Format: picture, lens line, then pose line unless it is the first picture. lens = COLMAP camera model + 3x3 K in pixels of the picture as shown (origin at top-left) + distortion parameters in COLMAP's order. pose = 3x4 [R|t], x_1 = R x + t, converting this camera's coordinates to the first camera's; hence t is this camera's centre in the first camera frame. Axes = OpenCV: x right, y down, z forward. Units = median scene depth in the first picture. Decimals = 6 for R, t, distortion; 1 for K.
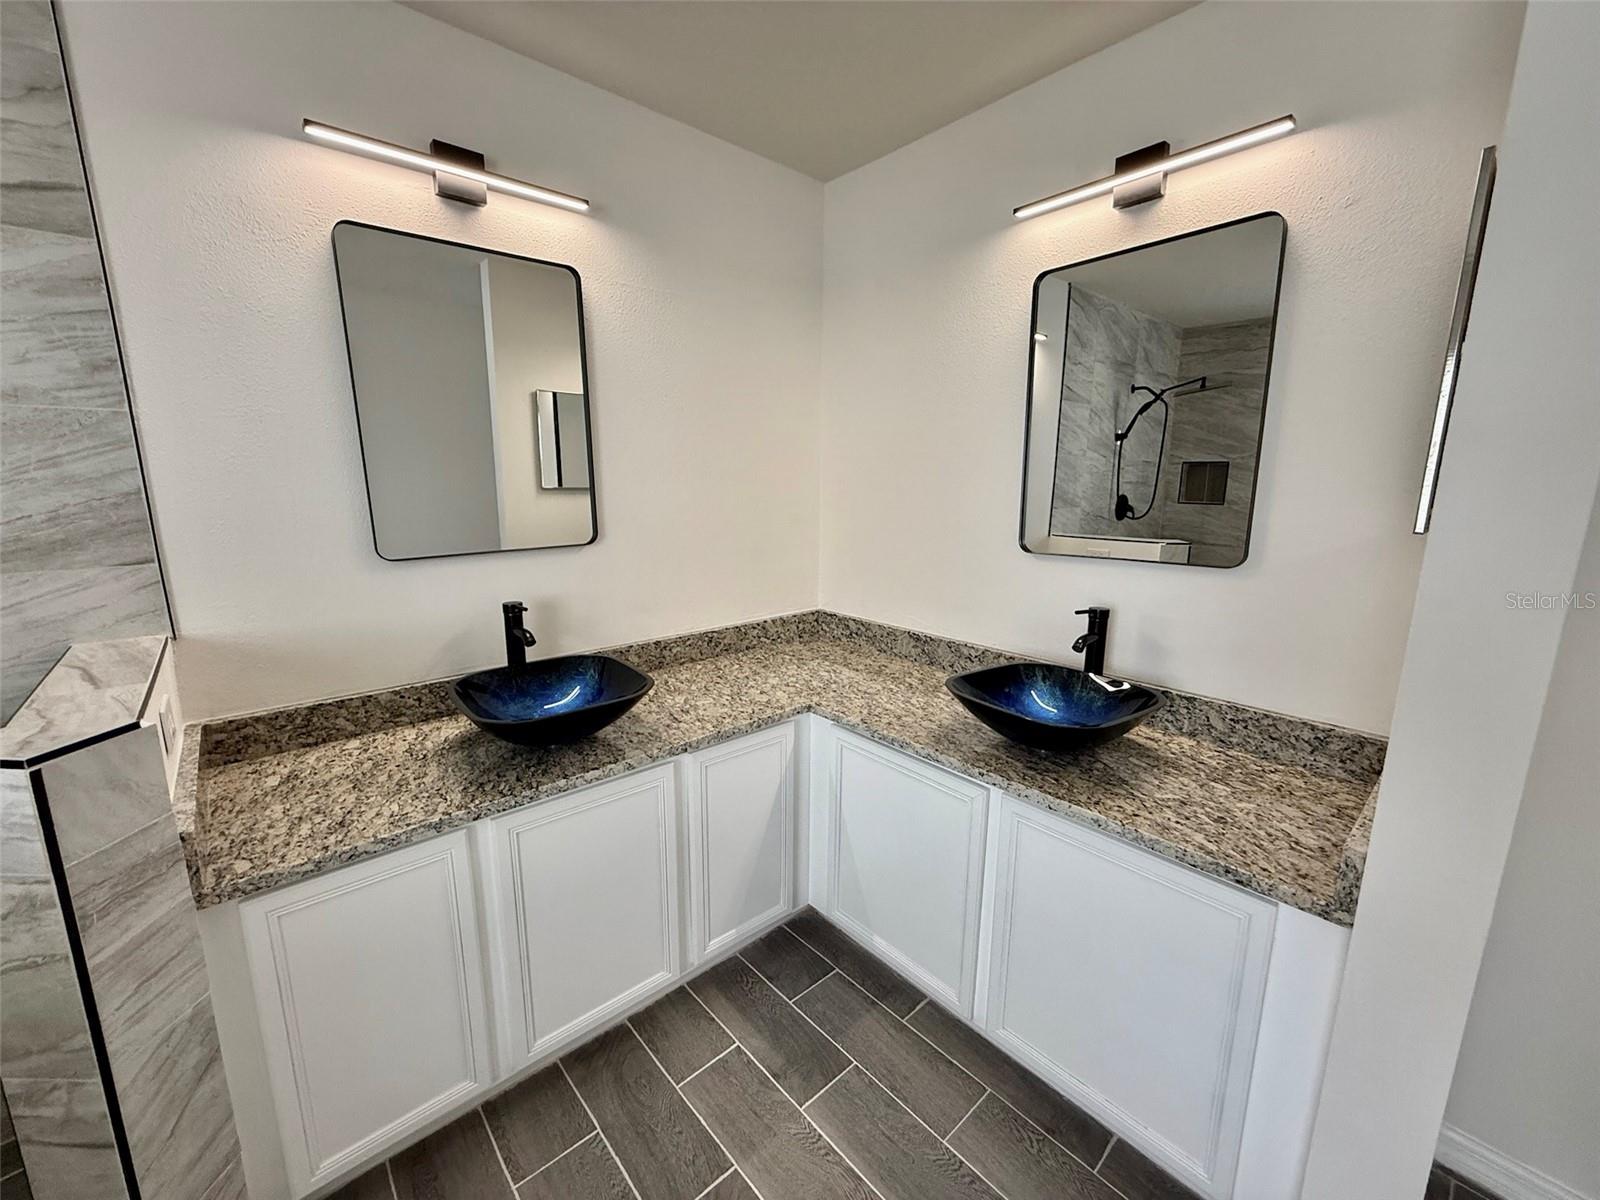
lens RADIAL K [[639.6, 0, 794.8], [0, 639.6, 600.2], [0, 0, 1]] dist [-0.001050, 0.000107]
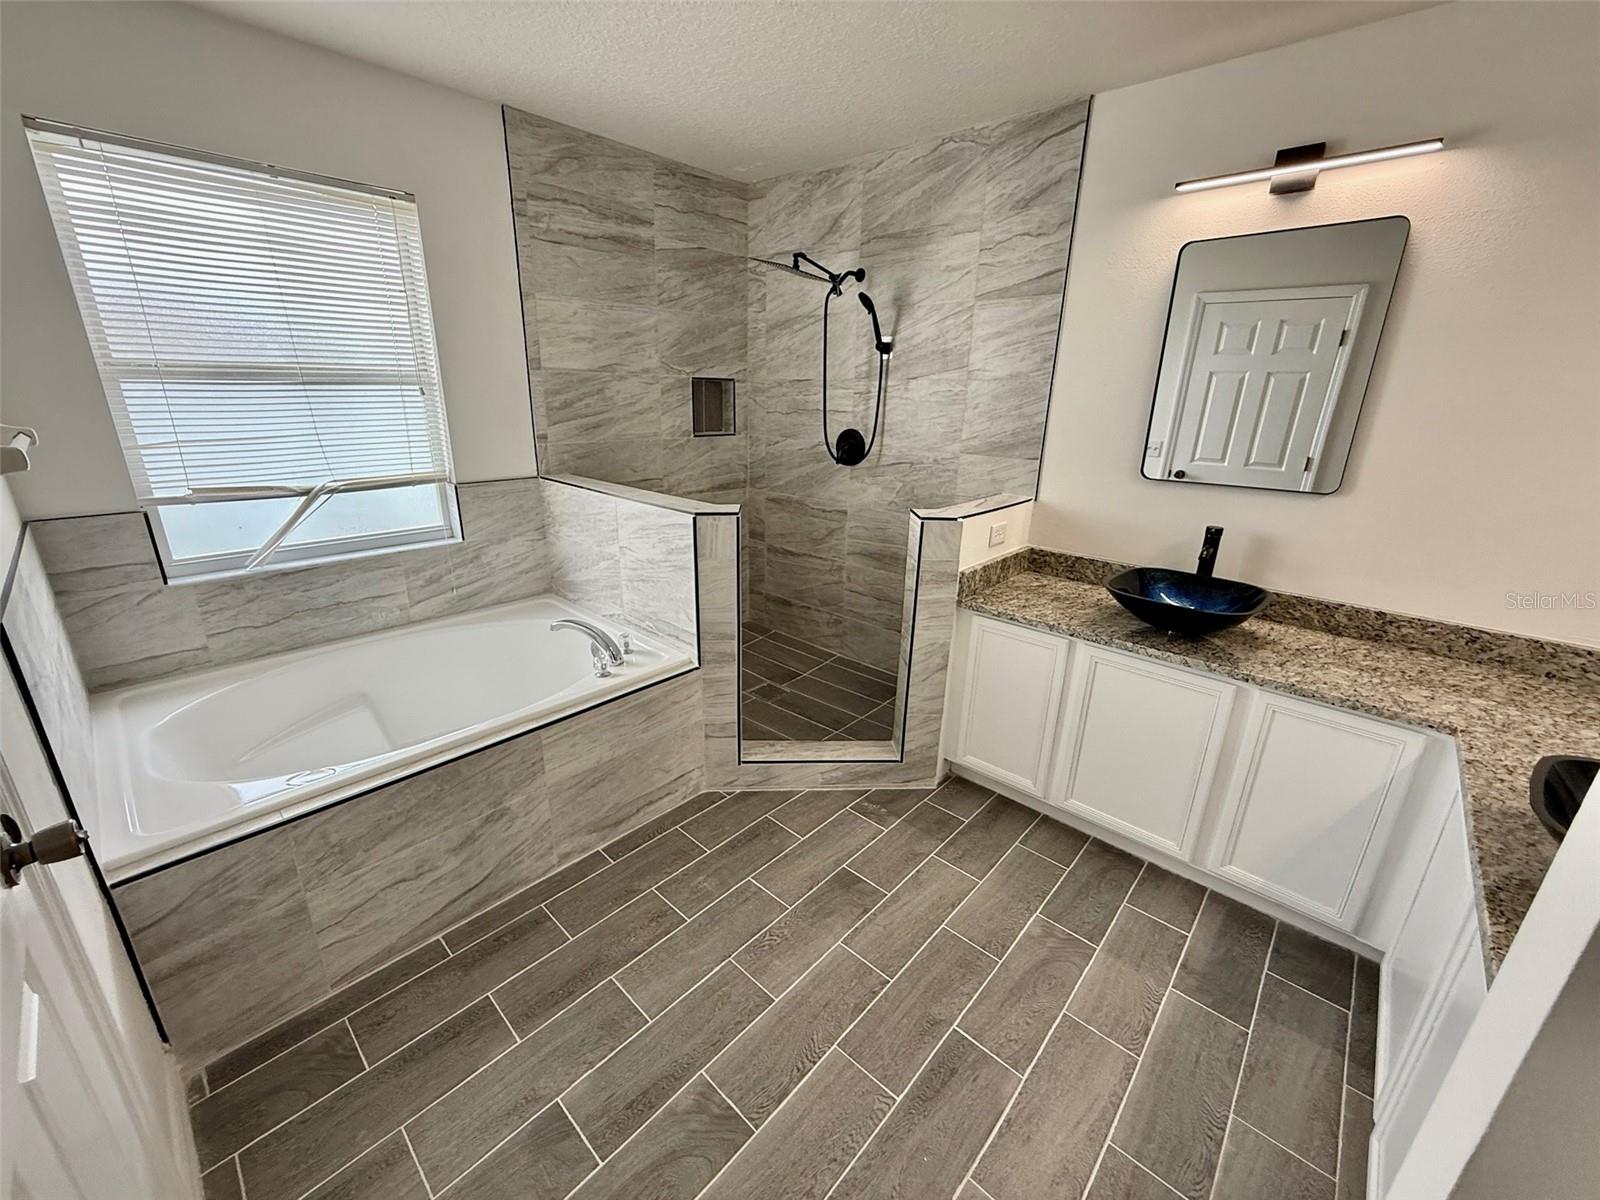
lens RADIAL K [[639.6, 0, 794.8], [0, 639.6, 600.2], [0, 0, 1]] dist [-0.001050, 0.000107]
pose [[0.102384, 0.313300, -0.944119, 0.723302], [-0.211416, 0.934277, 0.287107, -0.048937], [0.972019, 0.170206, 0.161892, 0.019933]]
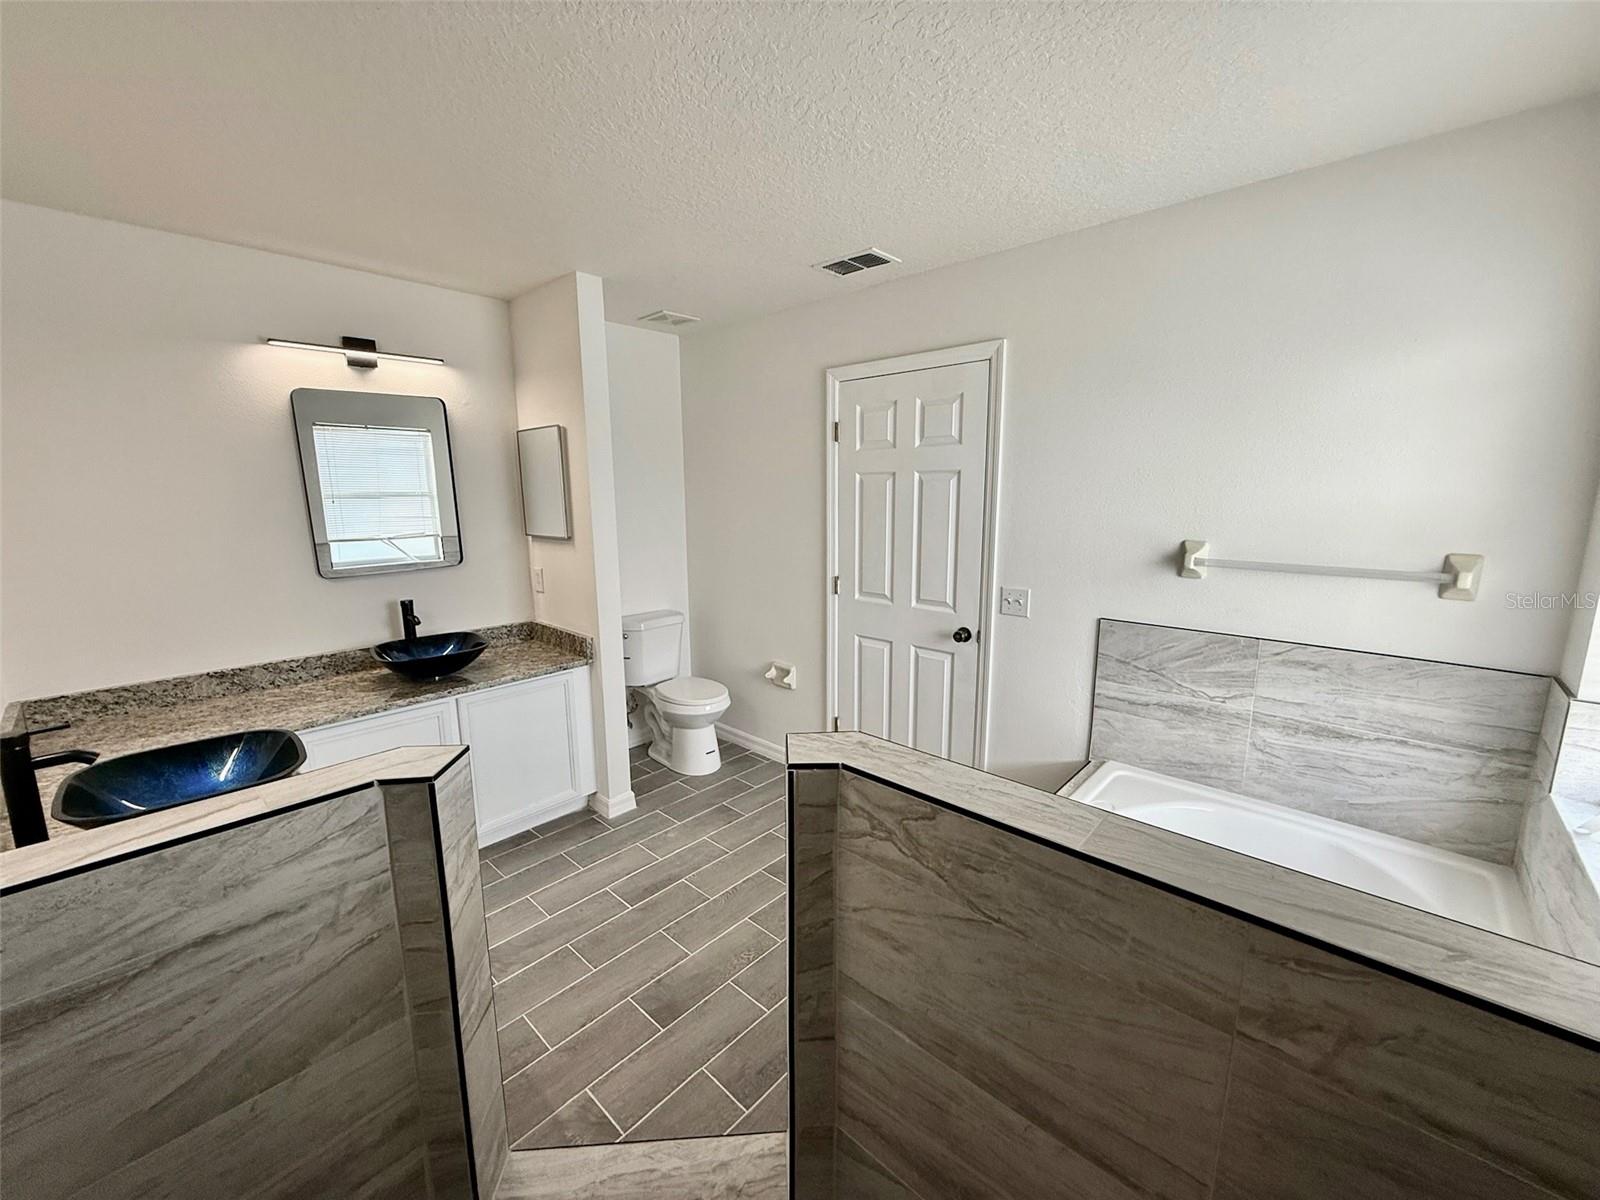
lens RADIAL K [[639.6, 0, 794.8], [0, 639.6, 600.2], [0, 0, 1]] dist [-0.001050, 0.000107]
pose [[-0.101866, -0.180844, 0.978222, -1.299223], [0.193161, 0.961027, 0.197779, -0.124453], [-0.975865, 0.209102, -0.062964, 0.094170]]
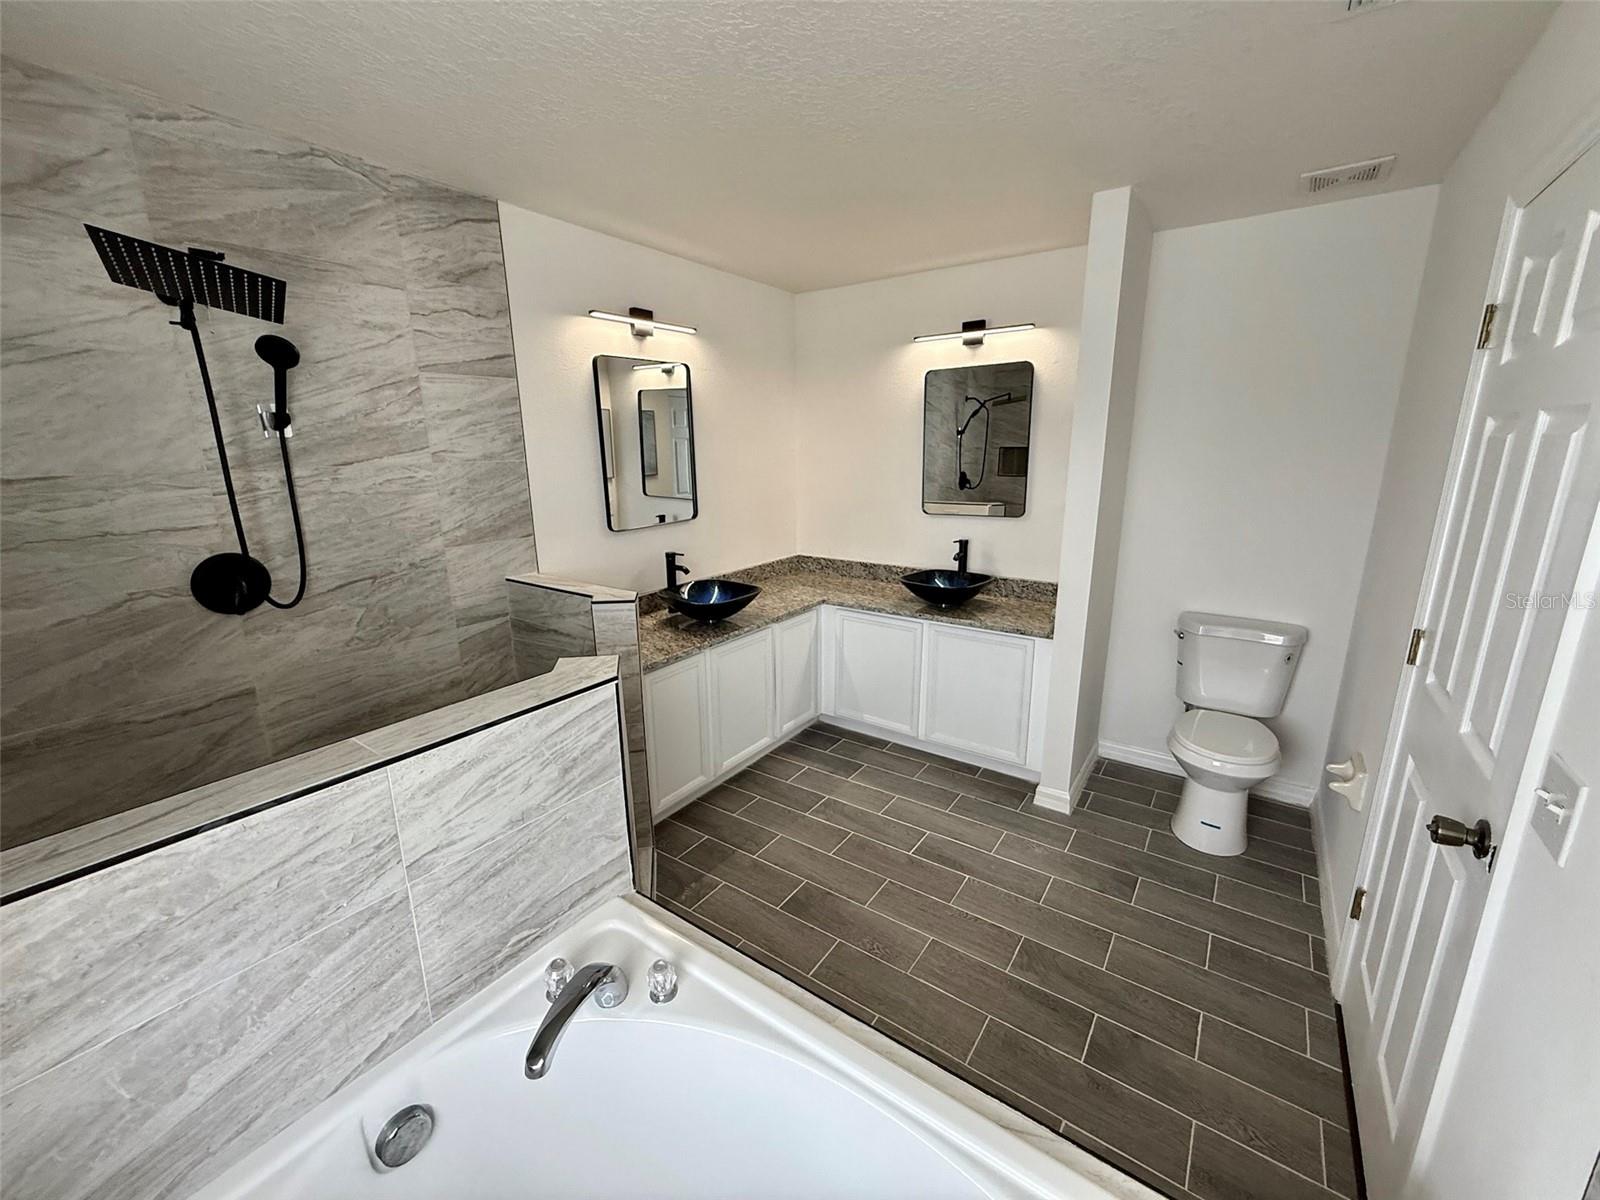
lens RADIAL K [[639.6, 0, 794.8], [0, 639.6, 600.2], [0, 0, 1]] dist [-0.001050, 0.000107]
pose [[0.973108, -0.068542, 0.219916, -0.521362], [0.057874, 0.996830, 0.054596, 0.063147], [-0.222961, -0.040400, 0.973990, -0.895950]]
